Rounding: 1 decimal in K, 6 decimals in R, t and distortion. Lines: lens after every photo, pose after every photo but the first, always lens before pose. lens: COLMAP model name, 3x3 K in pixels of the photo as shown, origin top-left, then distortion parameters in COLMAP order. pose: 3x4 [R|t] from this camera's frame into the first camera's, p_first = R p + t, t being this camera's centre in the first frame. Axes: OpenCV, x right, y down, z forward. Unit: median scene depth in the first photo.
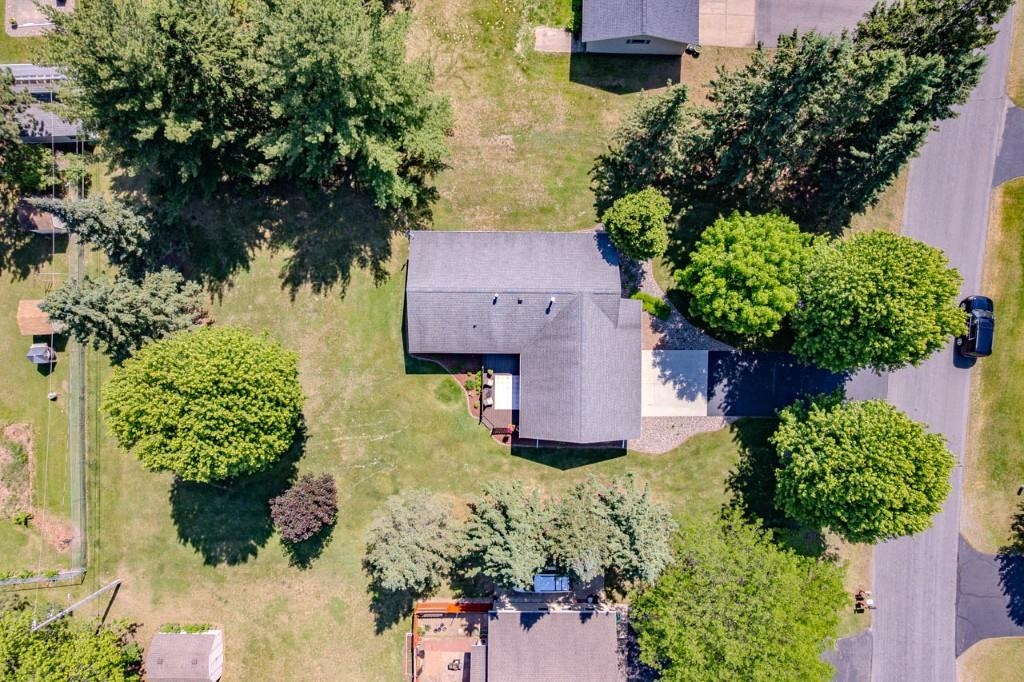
lens RADIAL K [[664.3, 0, 520.9], [0, 664.3, 338.1], [0, 0, 1]] dist [-0.068820, 0.052032]
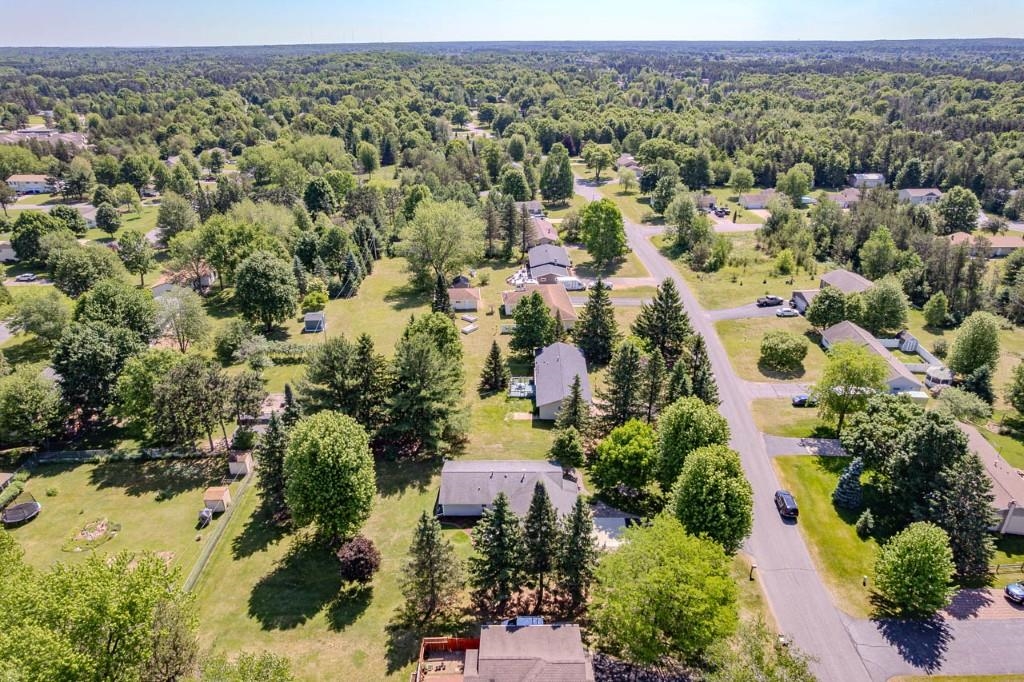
lens RADIAL K [[664.3, 0, 520.9], [0, 664.3, 338.1], [0, 0, 1]] dist [-0.068820, 0.052032]
pose [[0.999799, -0.007671, 0.018511, 0.008501], [0.020013, 0.427588, -0.903752, 1.283850], [-0.000982, 0.903941, 0.427656, -0.073702]]
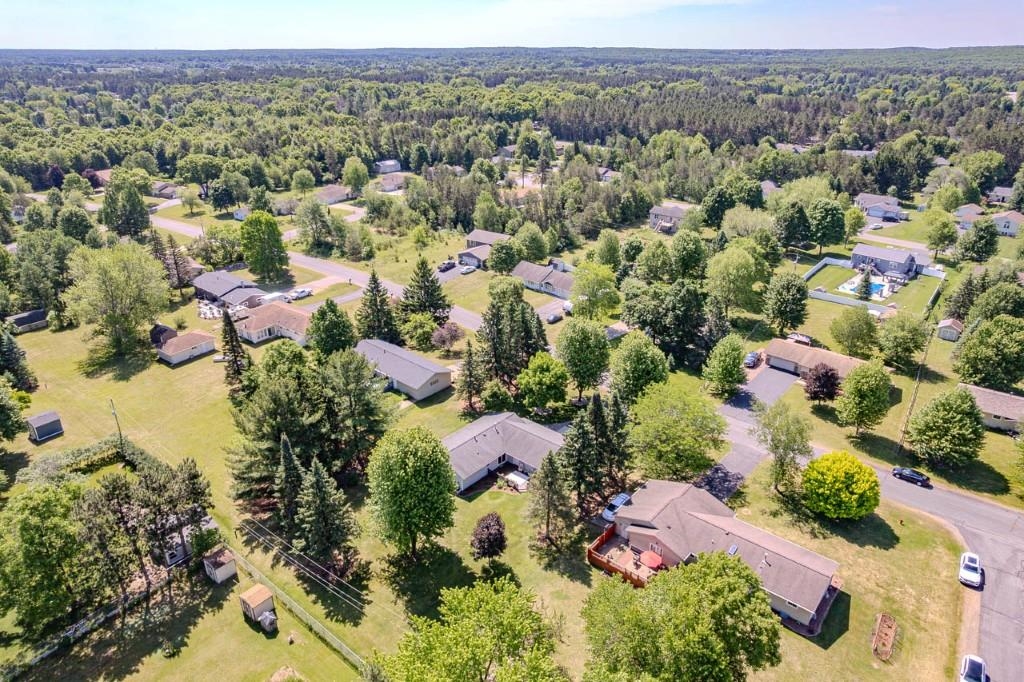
lens RADIAL K [[664.3, 0, 520.9], [0, 664.3, 338.1], [0, 0, 1]] dist [-0.068820, 0.052032]
pose [[0.633836, -0.305507, 0.710576, -1.161968], [0.773230, 0.273056, -0.572325, 1.004956], [-0.019178, 0.912199, 0.409299, -0.065728]]
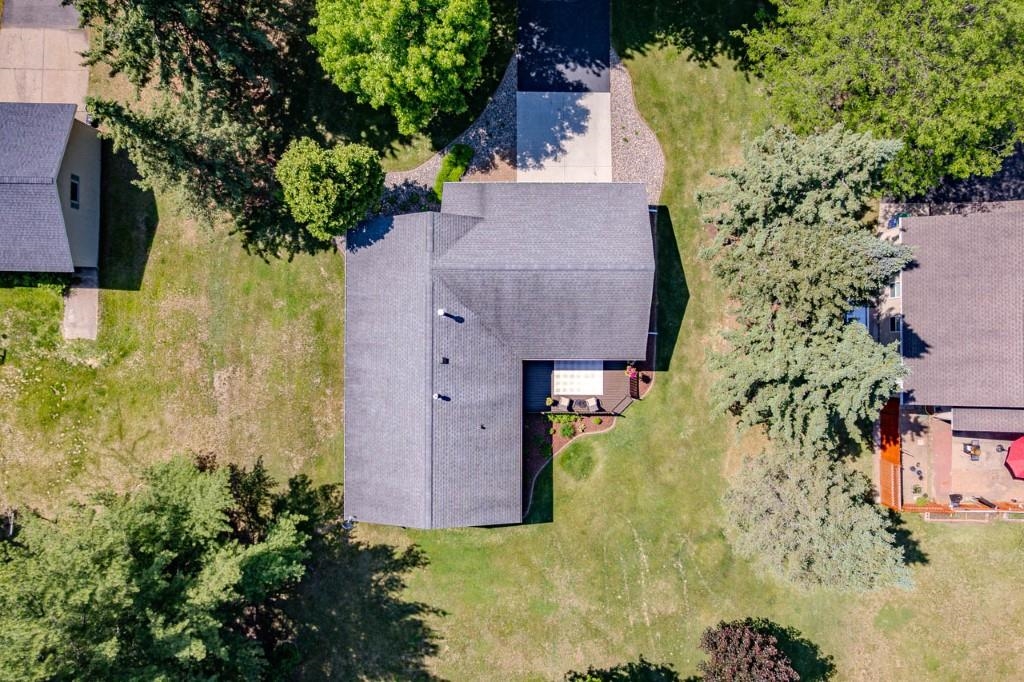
lens RADIAL K [[664.3, 0, 520.9], [0, 664.3, 338.1], [0, 0, 1]] dist [-0.068820, 0.052032]
pose [[-0.006270, -0.999959, 0.006485, 0.016083], [0.999716, -0.006119, 0.023022, 0.005414], [-0.022981, 0.006628, 0.999714, 0.304784]]
